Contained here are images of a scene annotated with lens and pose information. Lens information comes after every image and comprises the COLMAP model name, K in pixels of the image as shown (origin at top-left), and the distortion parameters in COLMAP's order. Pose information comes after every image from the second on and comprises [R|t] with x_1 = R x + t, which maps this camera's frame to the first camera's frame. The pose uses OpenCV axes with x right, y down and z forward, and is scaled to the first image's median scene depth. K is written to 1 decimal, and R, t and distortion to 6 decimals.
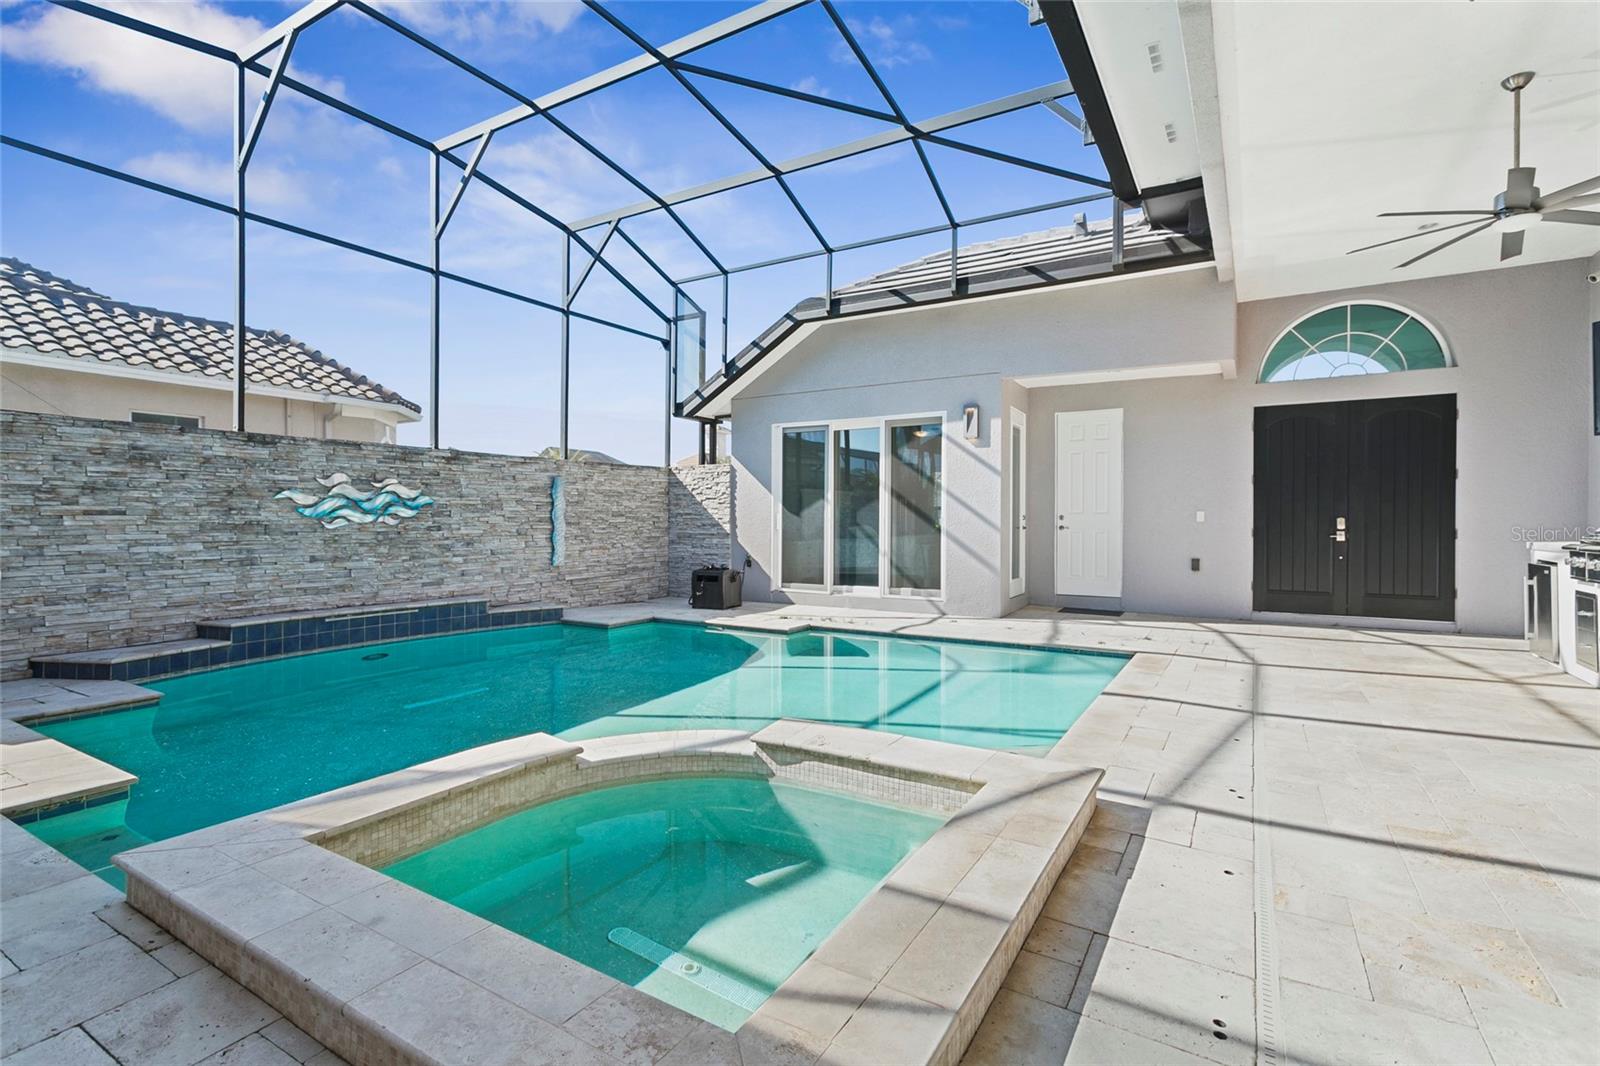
lens RADIAL K [[753.3, 0, 794.7], [0, 753.3, 528.2], [0, 0, 1]] dist [0.002796, 0.001247]
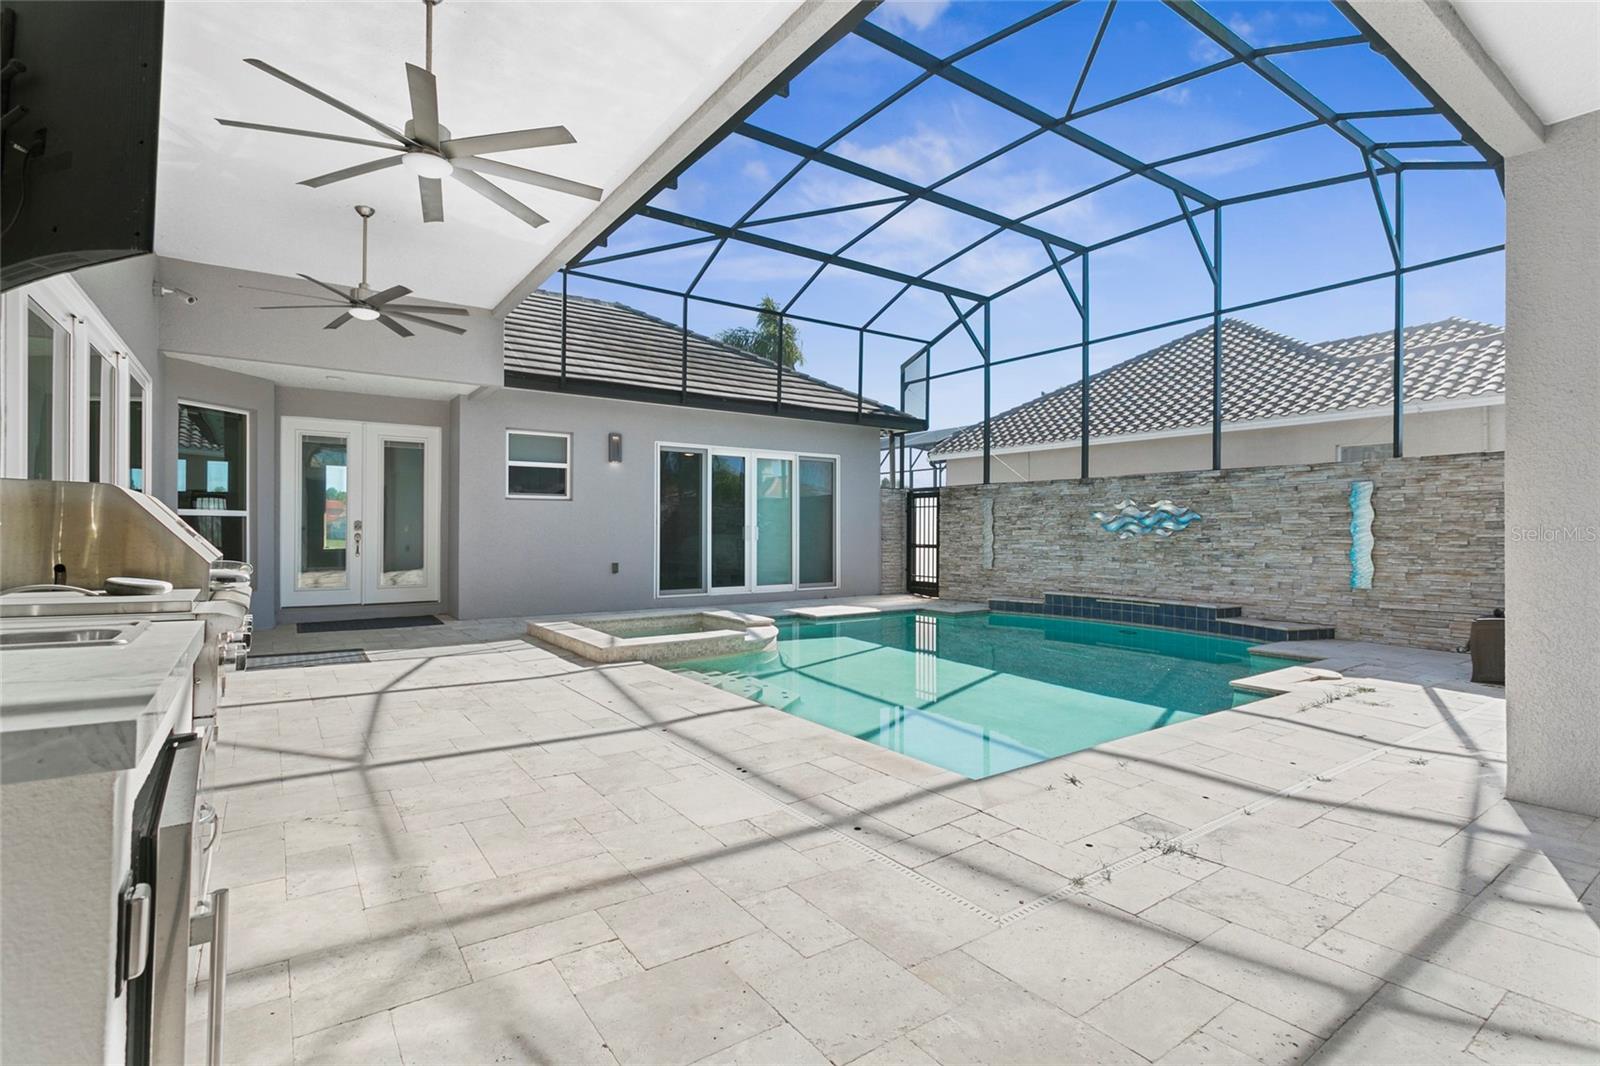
lens RADIAL K [[753.3, 0, 795.5], [0, 753.3, 525.3], [0, 0, 1]] dist [0.002796, 0.001247]
pose [[-0.402098, -0.008517, -0.915557, 0.764957], [-0.013341, 0.999905, -0.003442, -0.009417], [0.915499, 0.010831, -0.402174, 0.830246]]
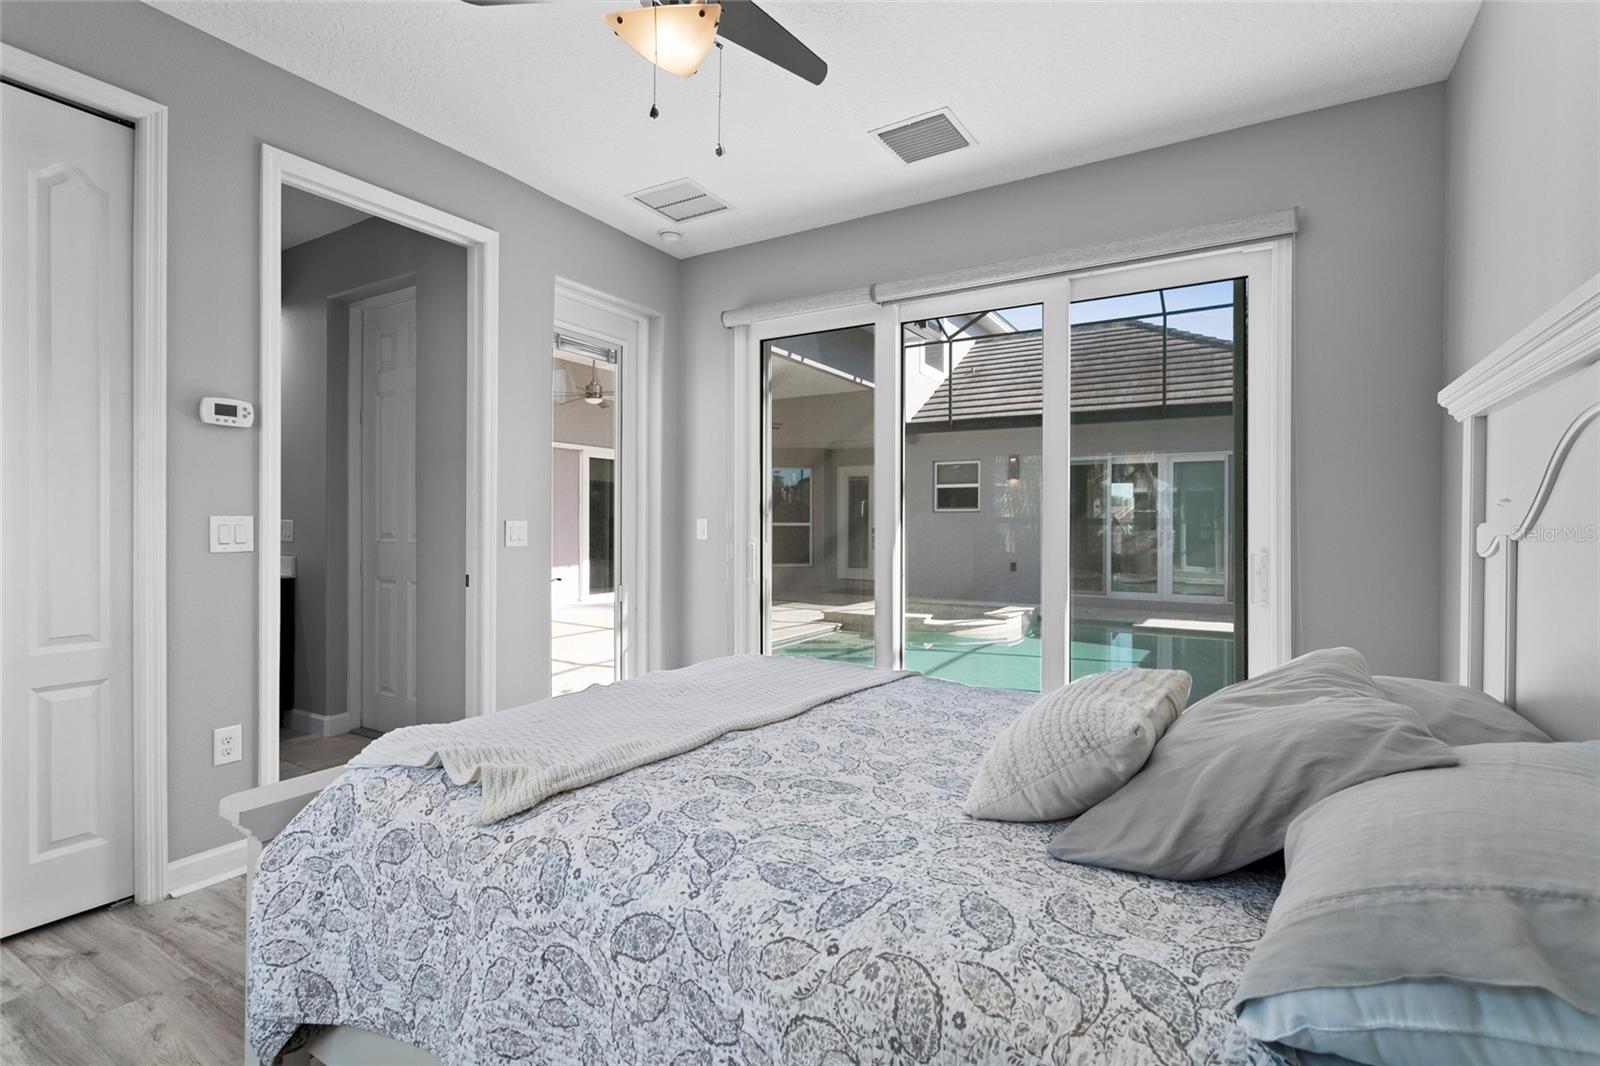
lens RADIAL K [[753.3, 0, 803.9], [0, 753.3, 528.9], [0, 0, 1]] dist [0.002796, 0.001247]
pose [[-0.999977, -0.004785, -0.004735, 0.184526], [-0.004877, 0.999798, 0.019518, -0.041395], [0.004640, 0.019541, -0.999798, 1.548355]]
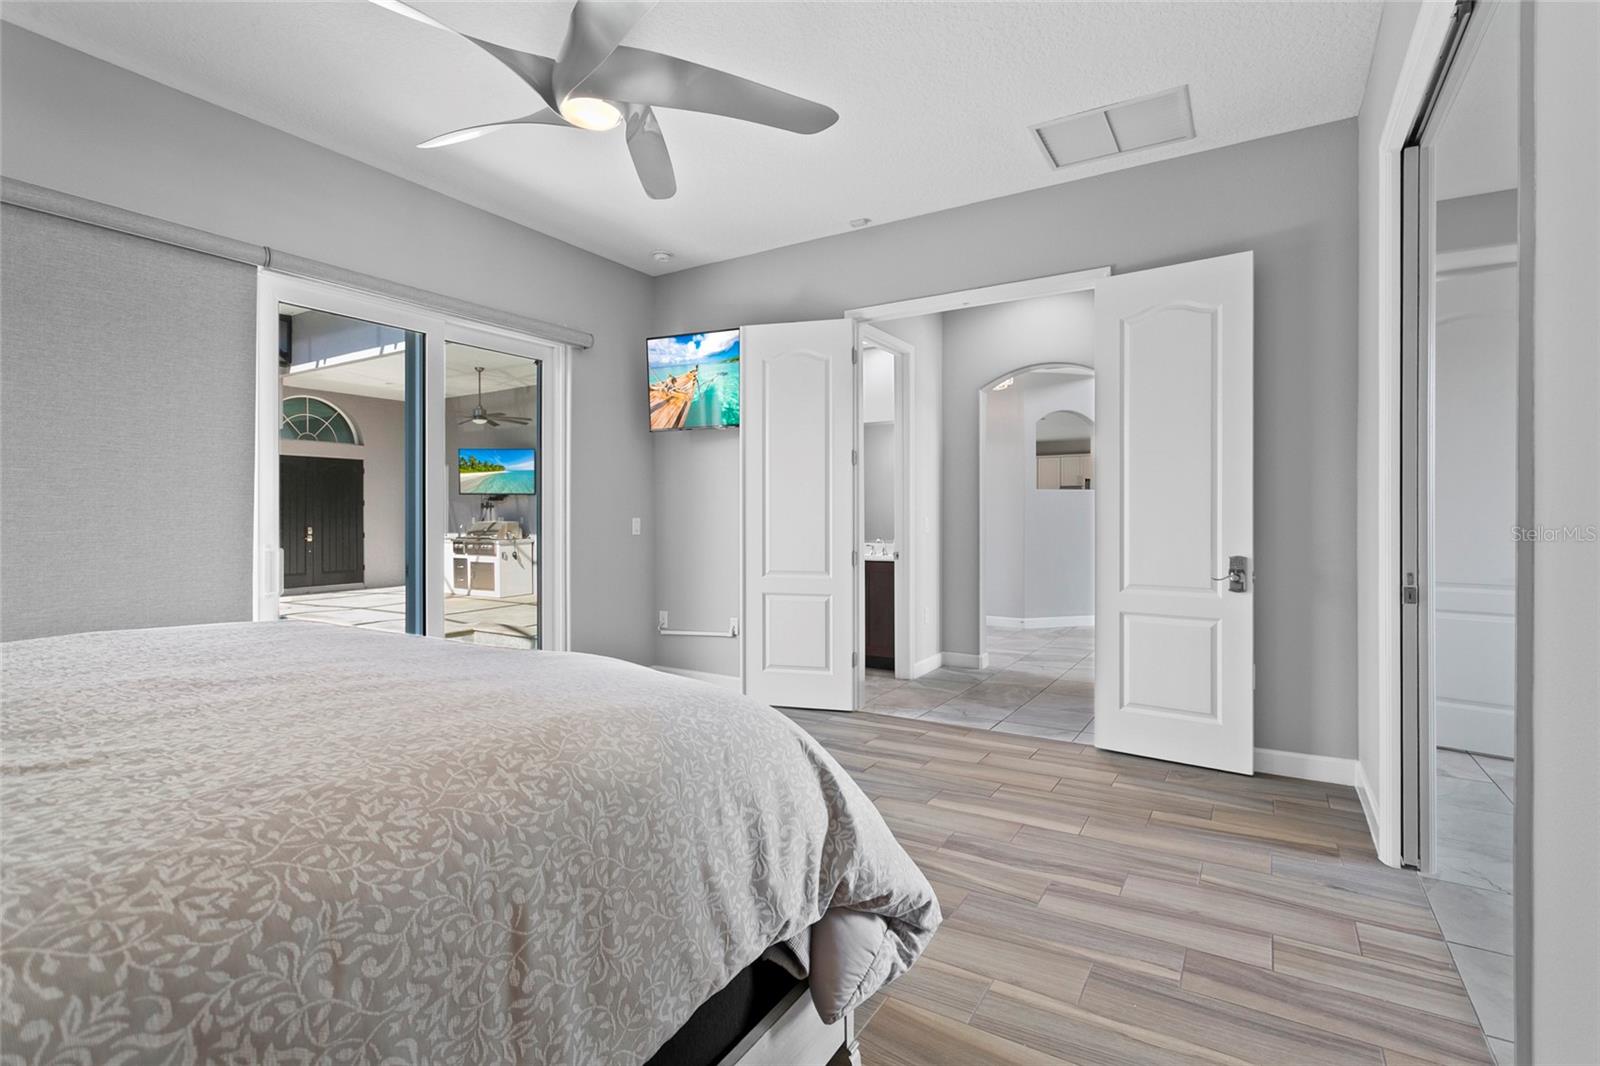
lens RADIAL K [[753.3, 0, 806.0], [0, 753.3, 525.4], [0, 0, 1]] dist [0.002796, 0.001247]
pose [[0.008250, -0.007010, 0.999941, -0.856826], [0.010993, 0.999916, 0.006919, -0.015519], [-0.999906, 0.010935, 0.008326, -0.093188]]
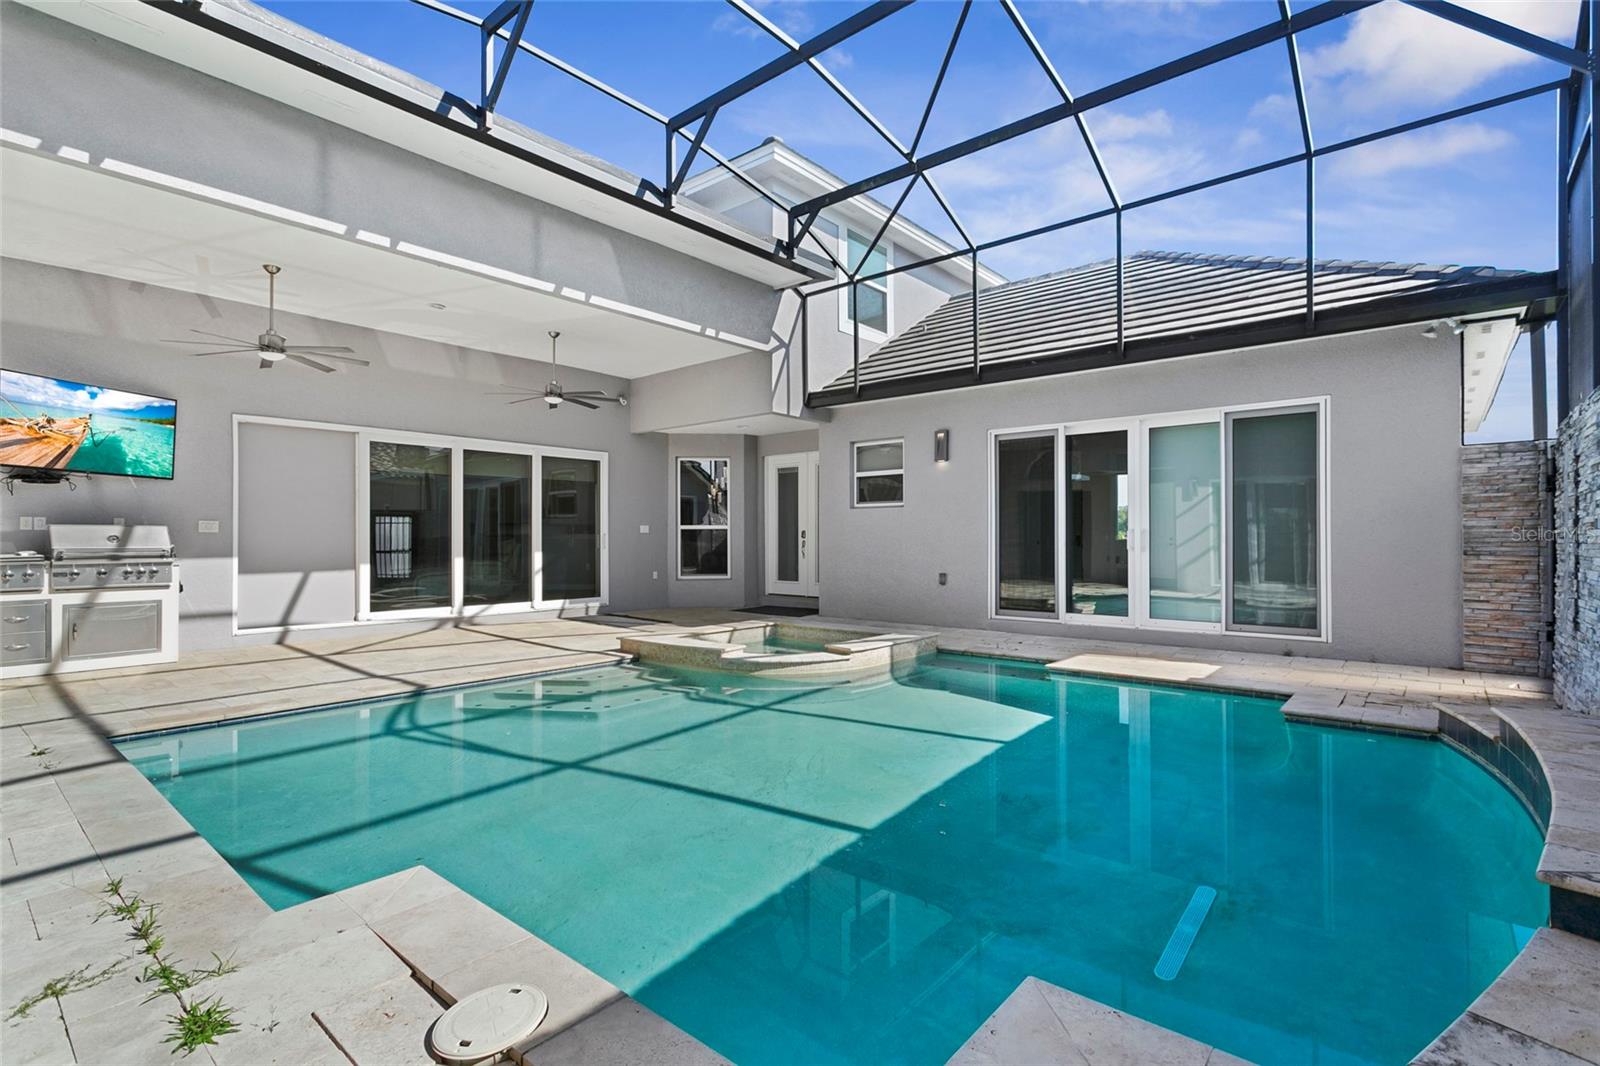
lens RADIAL K [[753.3, 0, 810.3], [0, 753.3, 537.9], [0, 0, 1]] dist [0.002796, 0.001247]
pose [[-0.988506, 0.000762, 0.151177, -0.208966], [0.002593, 0.999926, 0.011914, -0.013982], [-0.151156, 0.012169, -0.988435, 1.187773]]
